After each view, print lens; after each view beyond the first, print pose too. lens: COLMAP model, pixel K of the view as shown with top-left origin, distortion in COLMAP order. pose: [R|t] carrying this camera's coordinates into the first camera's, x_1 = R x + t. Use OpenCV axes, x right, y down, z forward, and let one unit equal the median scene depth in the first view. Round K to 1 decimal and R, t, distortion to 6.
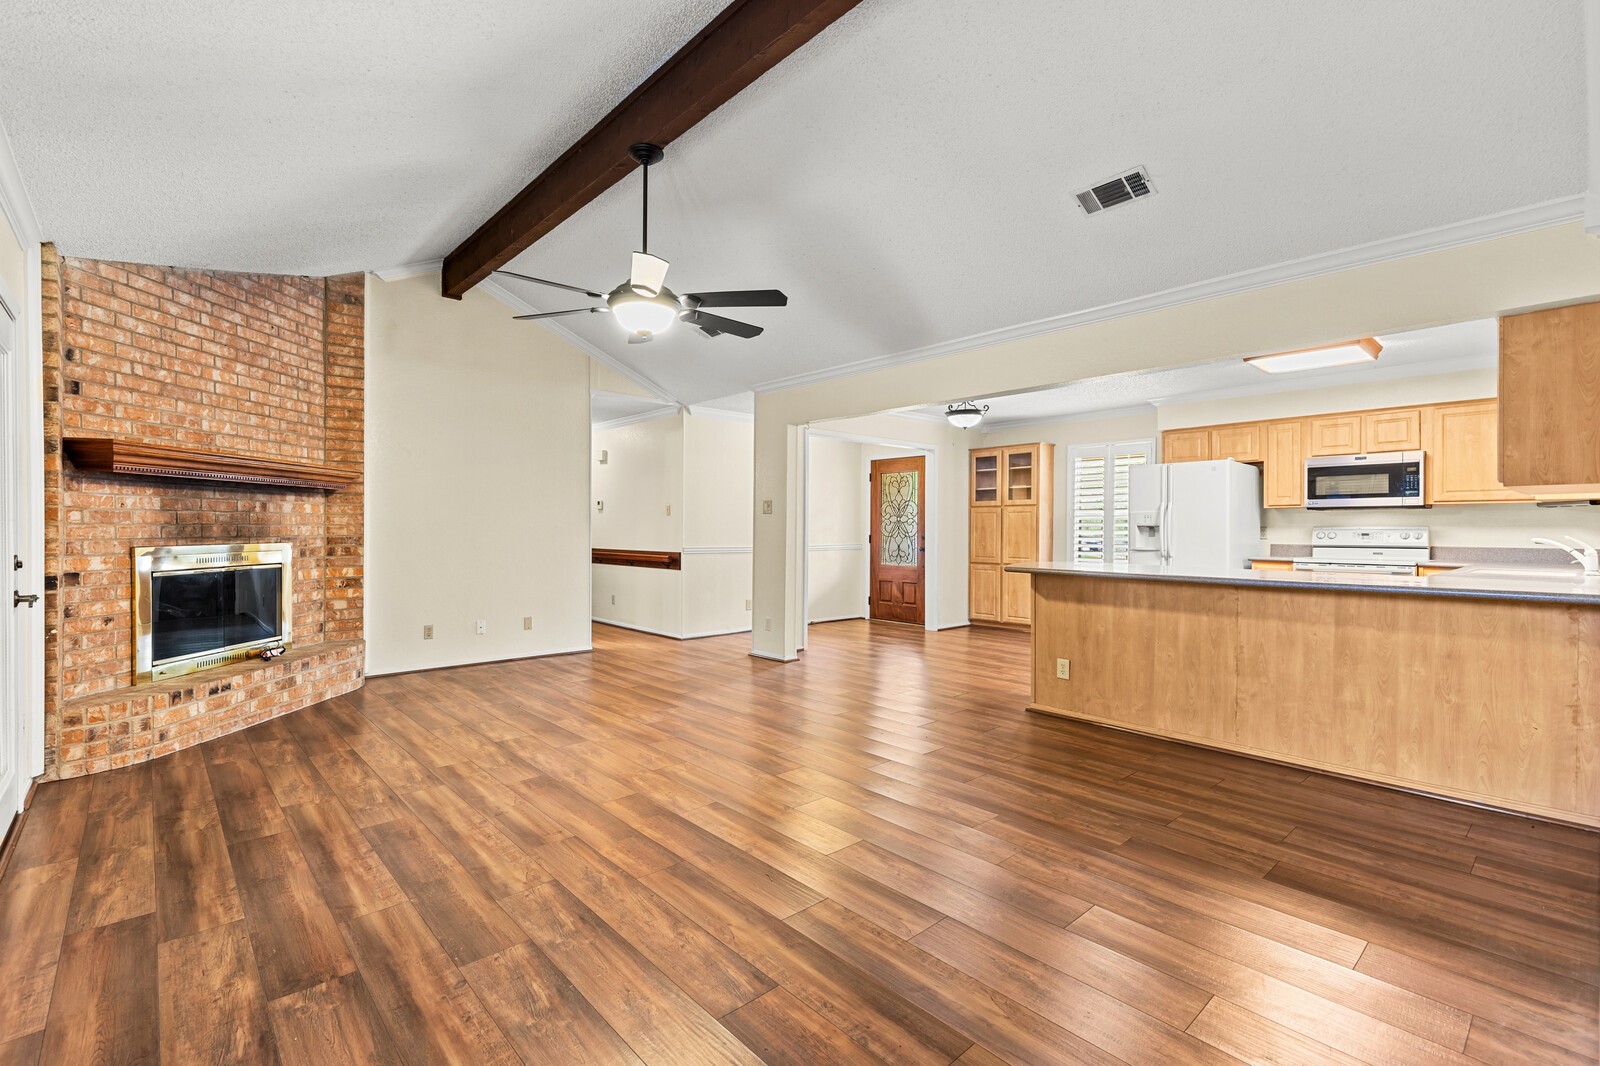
lens RADIAL K [[726.9, 0, 803.1], [0, 726.9, 535.3], [0, 0, 1]] dist [0.009035, -0.000745]
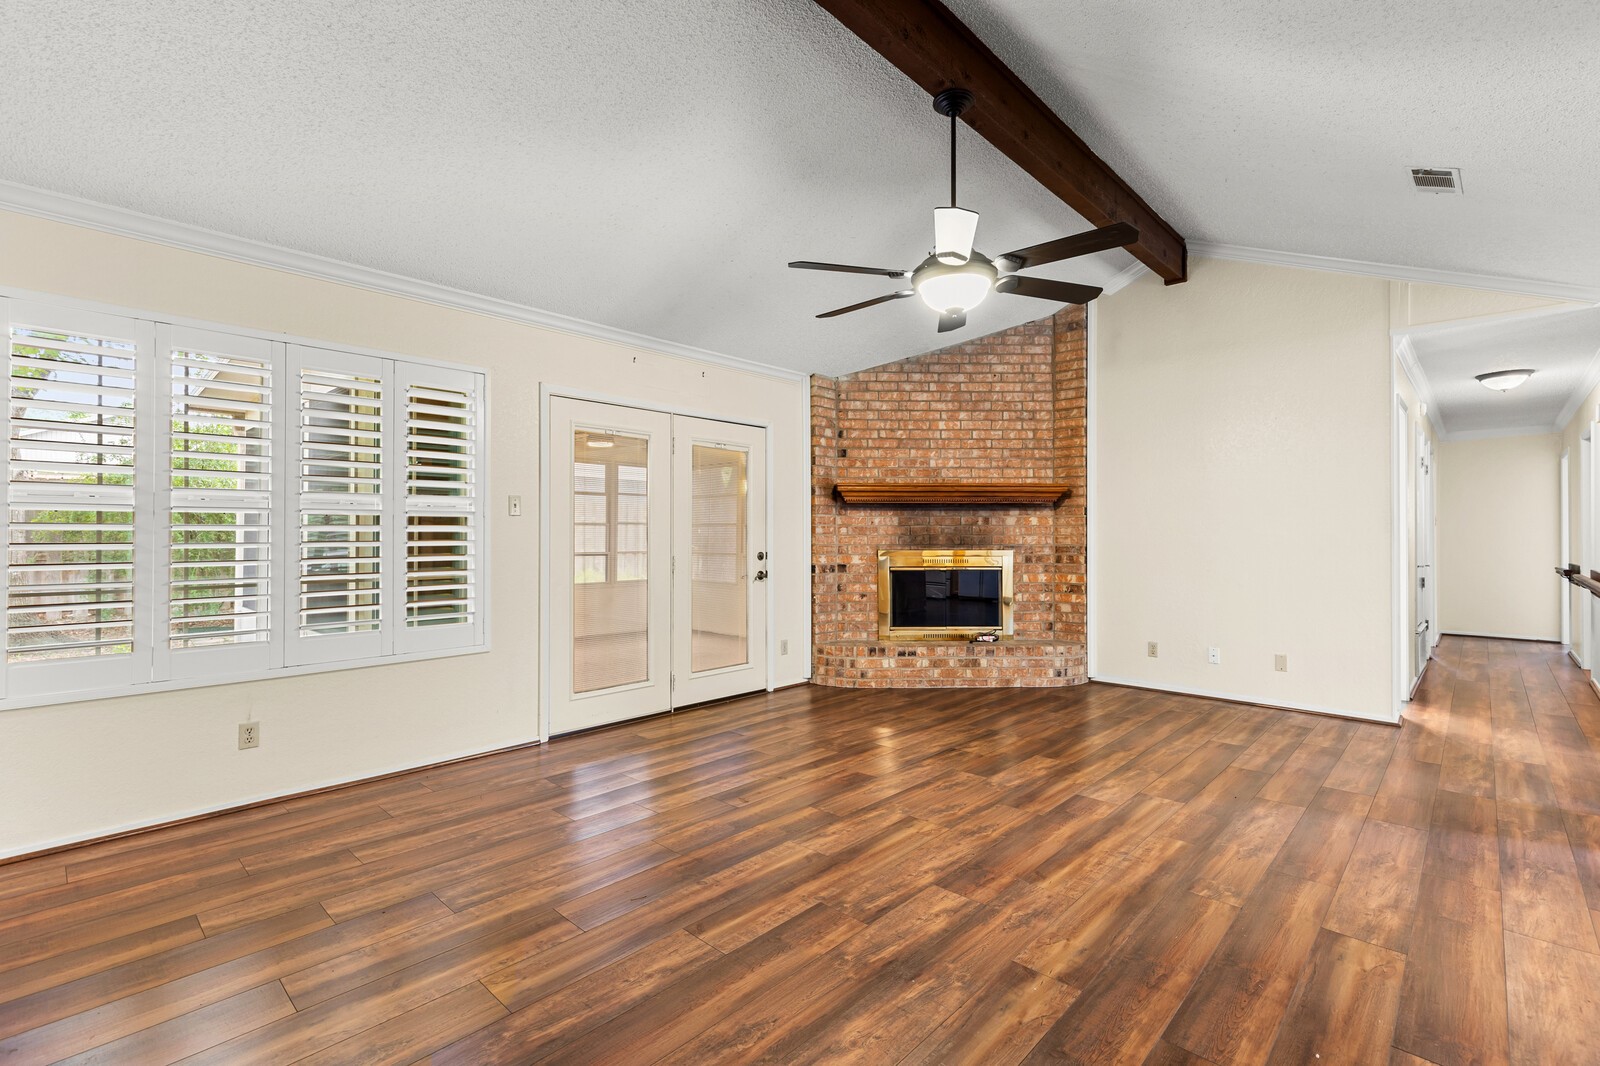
lens RADIAL K [[726.9, 0, 786.5], [0, 726.9, 529.6], [0, 0, 1]] dist [0.009035, -0.000745]
pose [[0.063514, -0.008215, -0.997947, 0.535658], [-0.010899, 0.999901, -0.008925, -0.009849], [0.997921, 0.011444, 0.063418, 0.639308]]
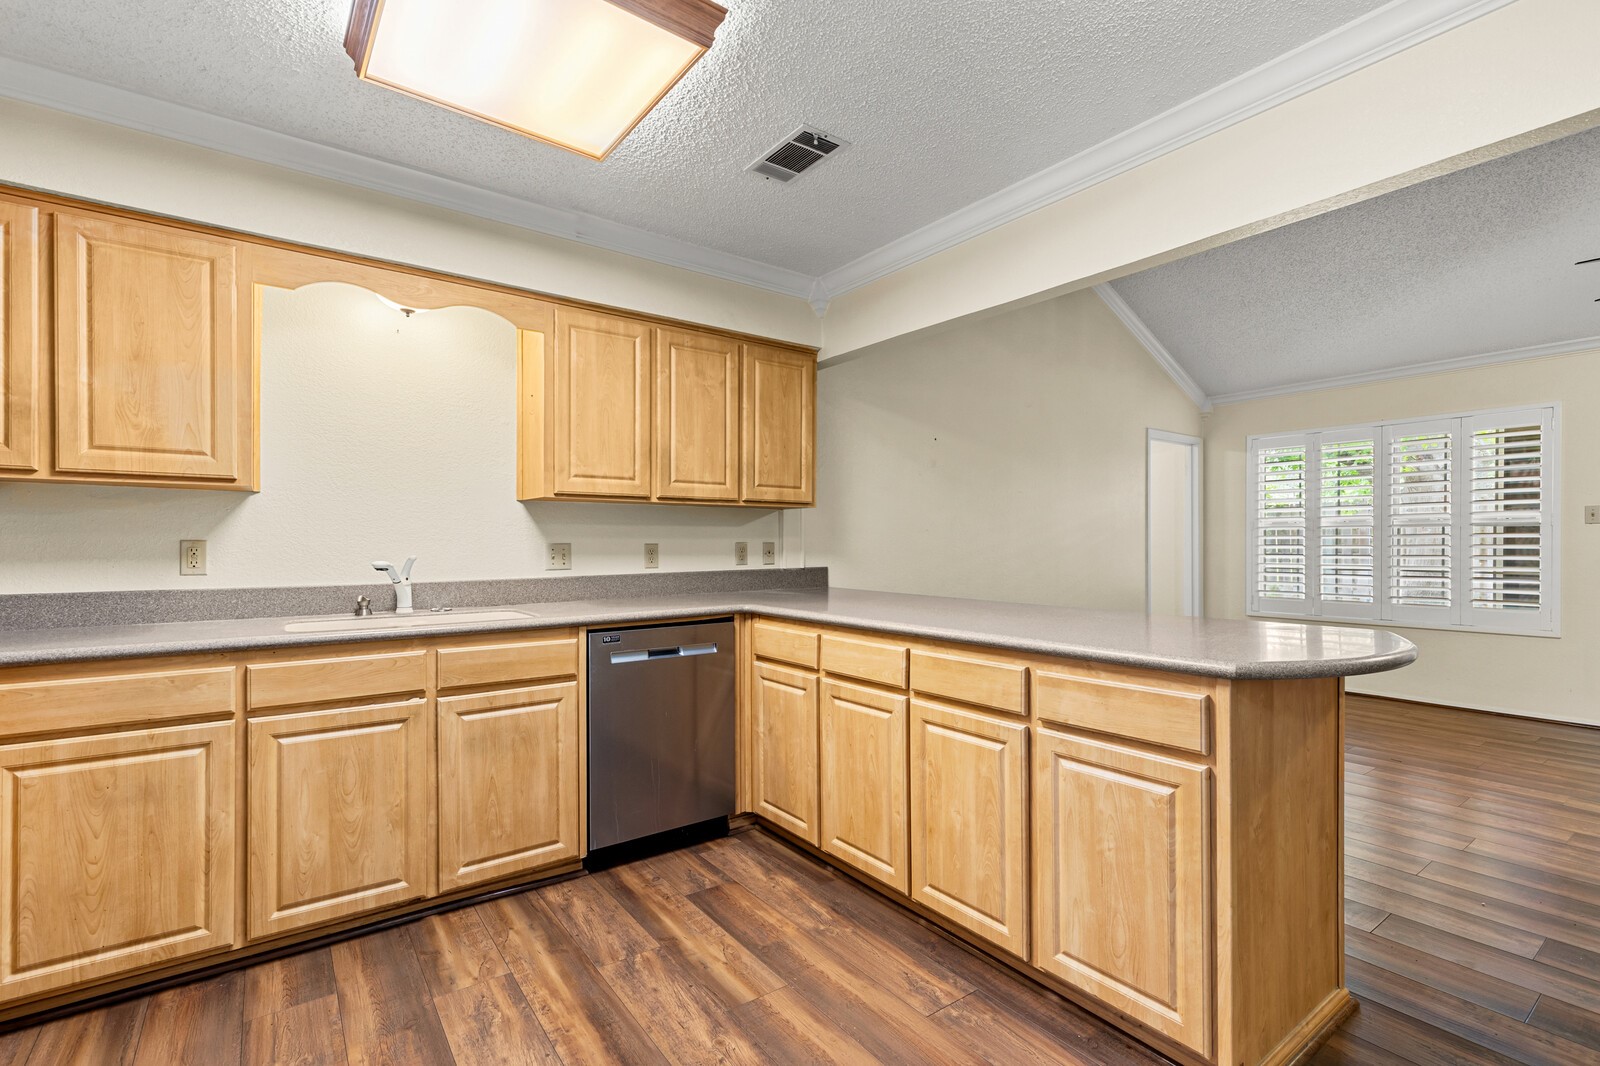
lens RADIAL K [[726.9, 0, 806.1], [0, 726.9, 541.8], [0, 0, 1]] dist [0.009035, -0.000745]
pose [[-0.993555, 0.000250, 0.113353, 0.598765], [0.001177, 0.999966, 0.008109, -0.015755], [-0.113347, 0.008190, -0.993522, 1.550164]]
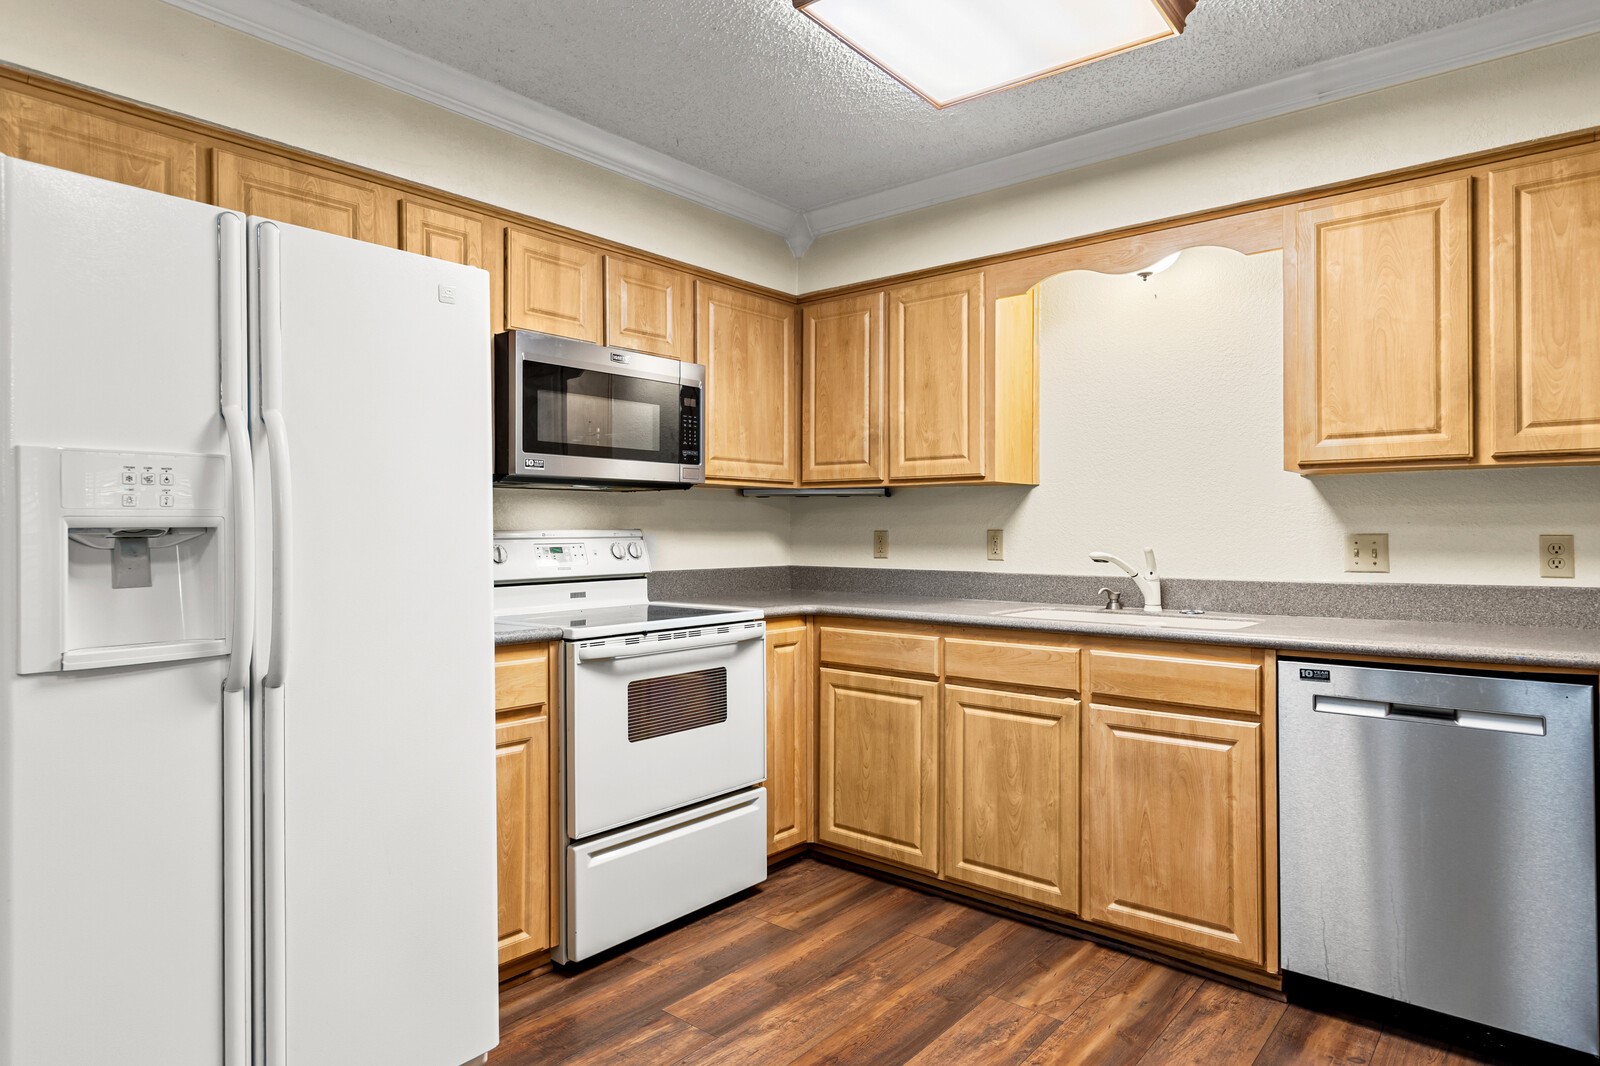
lens RADIAL K [[919.2, 0, 791.6], [0, 919.2, 522.8], [0, 0, 1]] dist [0.013302, -0.001545]
pose [[-0.124800, 0.006500, 0.992161, 0.344005], [0.010444, 0.999932, -0.005238, -0.016917], [-0.992127, 0.009708, -0.124859, 1.327308]]
